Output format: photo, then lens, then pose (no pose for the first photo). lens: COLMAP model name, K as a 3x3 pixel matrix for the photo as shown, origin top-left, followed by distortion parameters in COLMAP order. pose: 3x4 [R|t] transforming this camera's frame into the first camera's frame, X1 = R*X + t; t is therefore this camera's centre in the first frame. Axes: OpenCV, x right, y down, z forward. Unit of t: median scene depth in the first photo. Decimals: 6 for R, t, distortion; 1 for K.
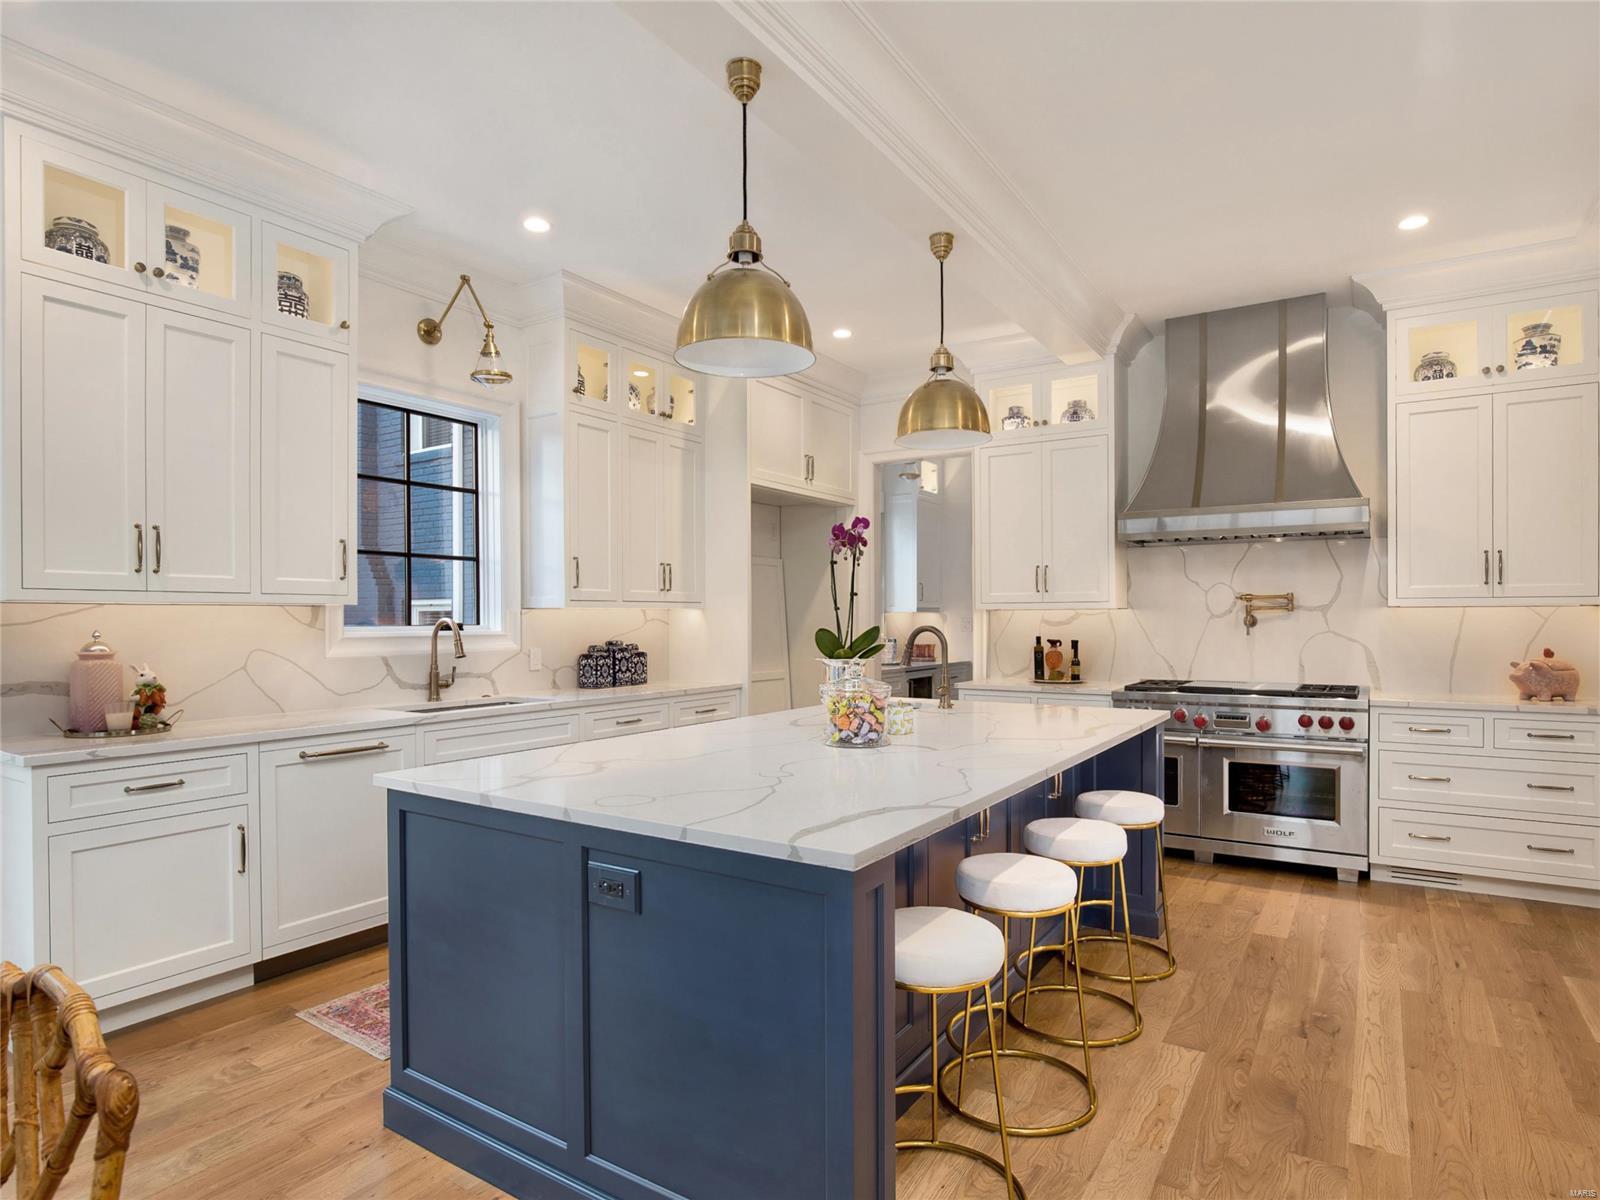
lens RADIAL K [[899.2, 0, 783.7], [0, 899.2, 626.9], [0, 0, 1]] dist [-0.017804, 0.000857]
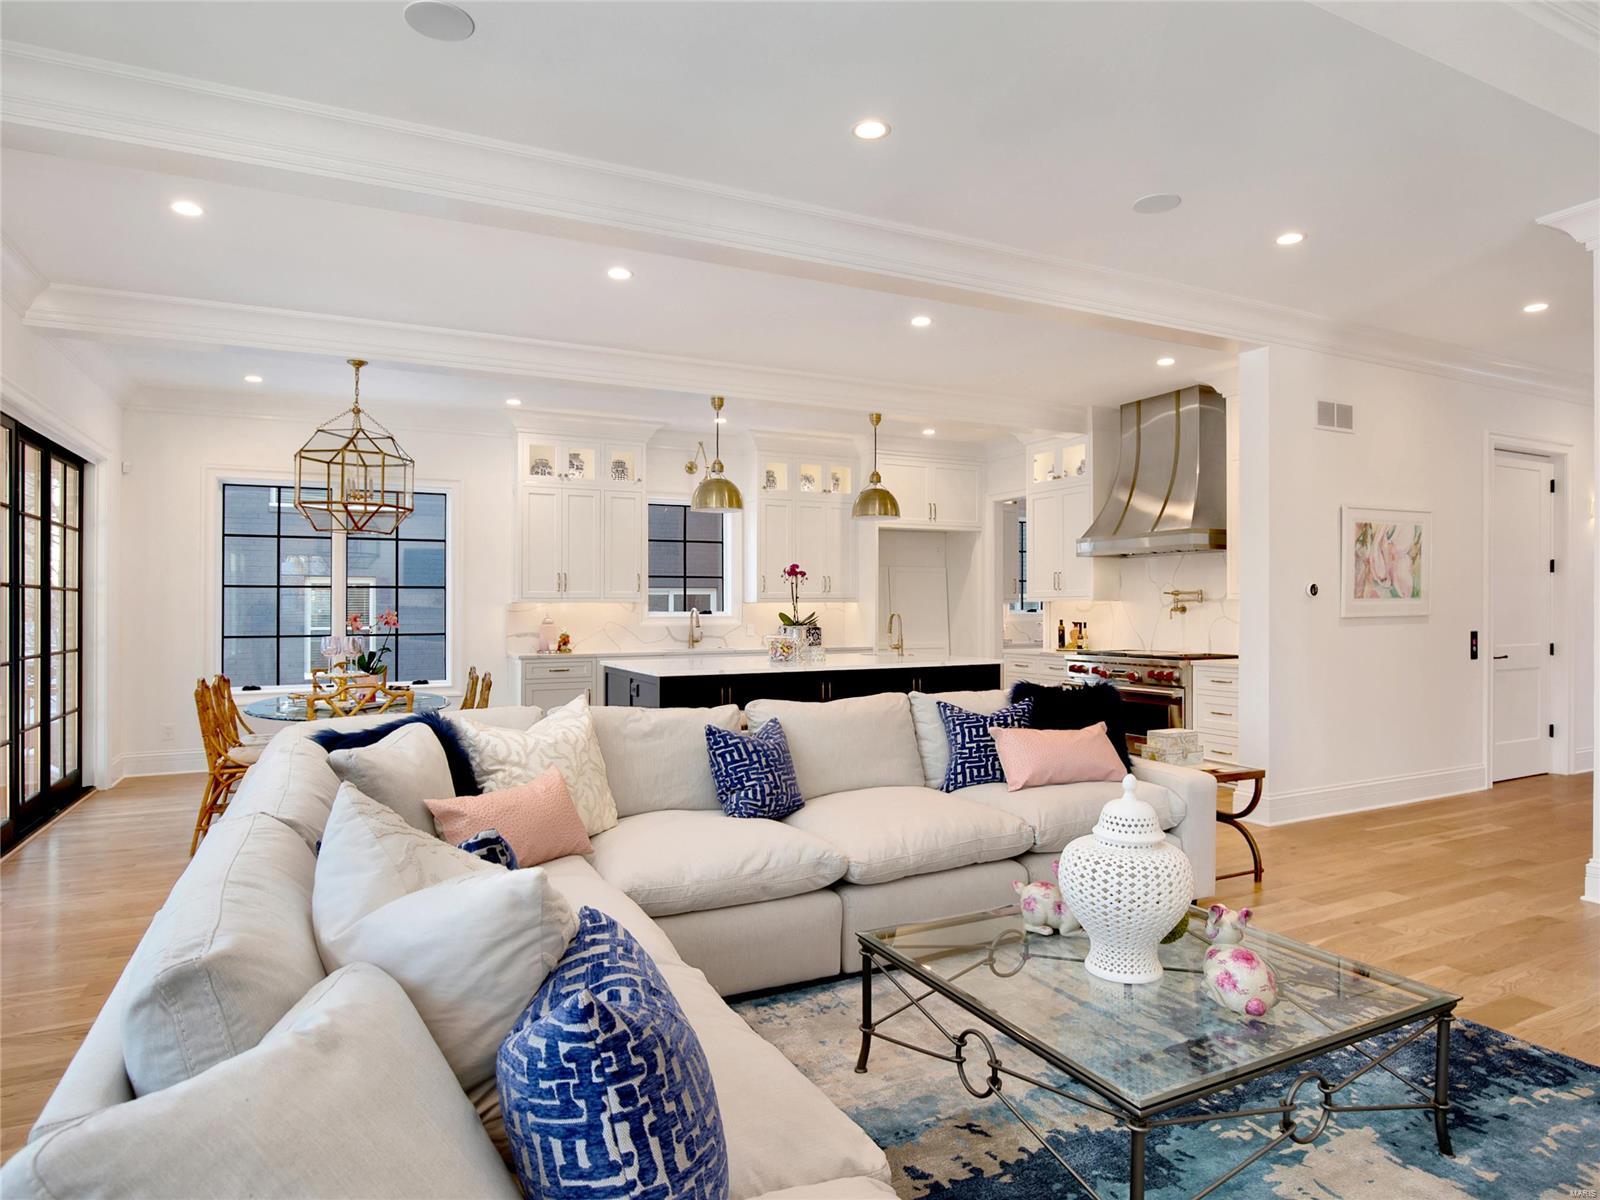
lens RADIAL K [[916.0, 0, 791.4], [0, 916.0, 604.4], [0, 0, 1]] dist [-0.010504, -0.000831]
pose [[0.865920, -0.003327, -0.500171, 0.877824], [-0.002429, 0.999938, -0.010856, 0.003907], [0.500176, 0.010615, 0.865859, -0.716680]]
